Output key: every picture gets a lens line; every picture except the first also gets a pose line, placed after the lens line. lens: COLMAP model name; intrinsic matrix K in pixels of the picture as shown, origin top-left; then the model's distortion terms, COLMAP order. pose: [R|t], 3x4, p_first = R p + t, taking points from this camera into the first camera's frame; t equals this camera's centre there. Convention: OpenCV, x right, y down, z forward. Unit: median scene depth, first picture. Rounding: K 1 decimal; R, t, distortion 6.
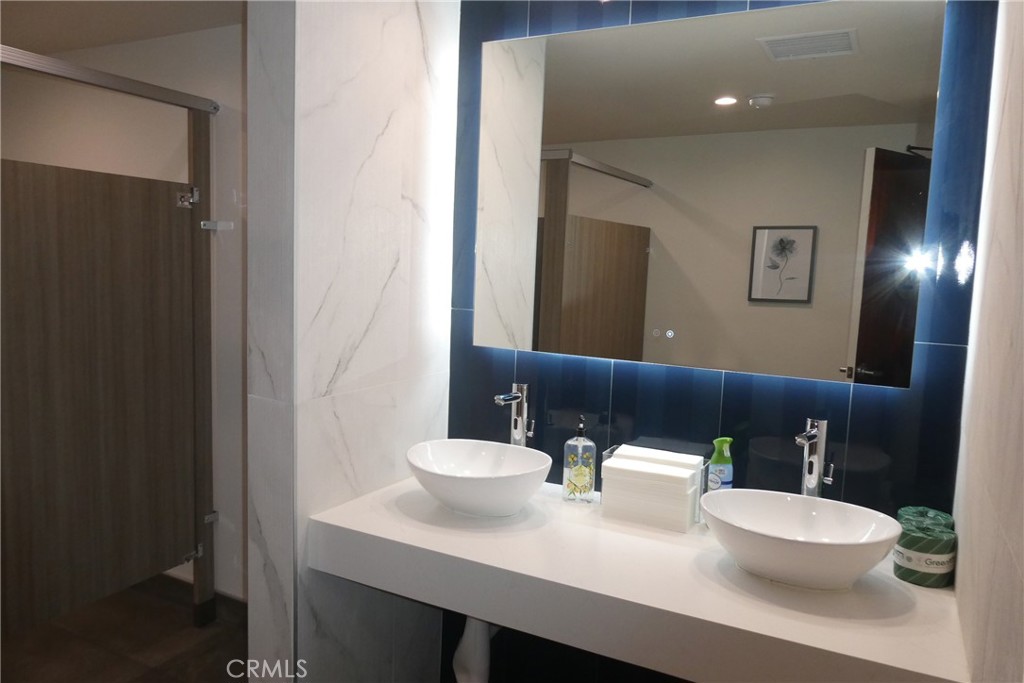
lens RADIAL K [[741.5, 0, 514.0], [0, 741.5, 337.8], [0, 0, 1]] dist [0.026474, -0.005732]
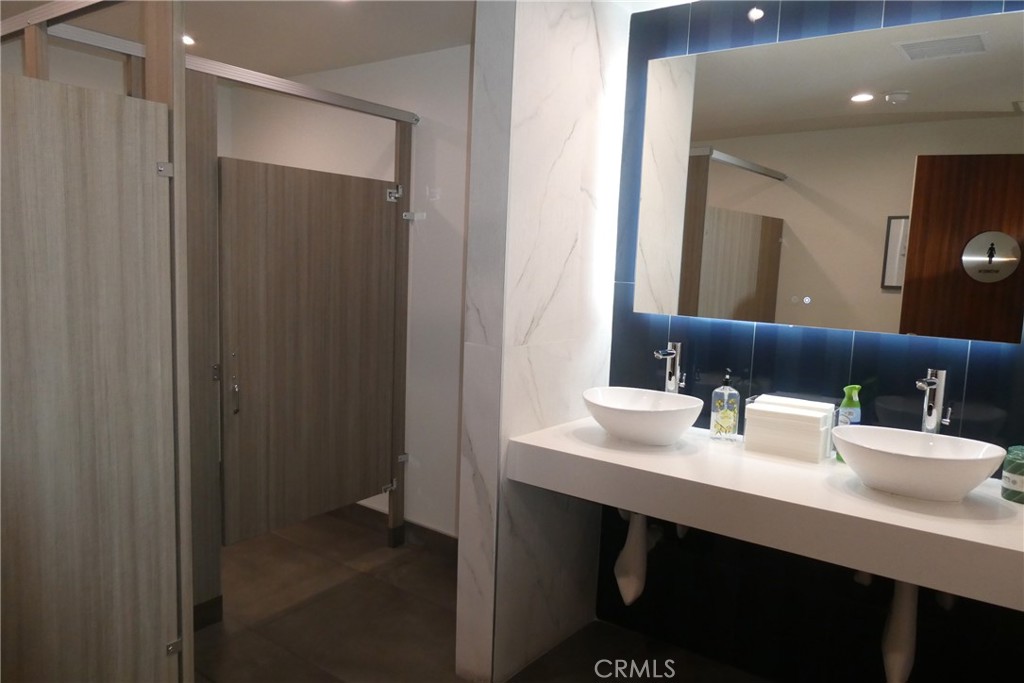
lens RADIAL K [[741.5, 0, 515.7], [0, 741.5, 338.7], [0, 0, 1]] dist [0.026474, -0.005732]
pose [[0.988144, 0.018728, -0.152384, -0.064162], [-0.018192, 0.999822, 0.004913, 0.054976], [0.152448, -0.002083, 0.988309, -0.235509]]
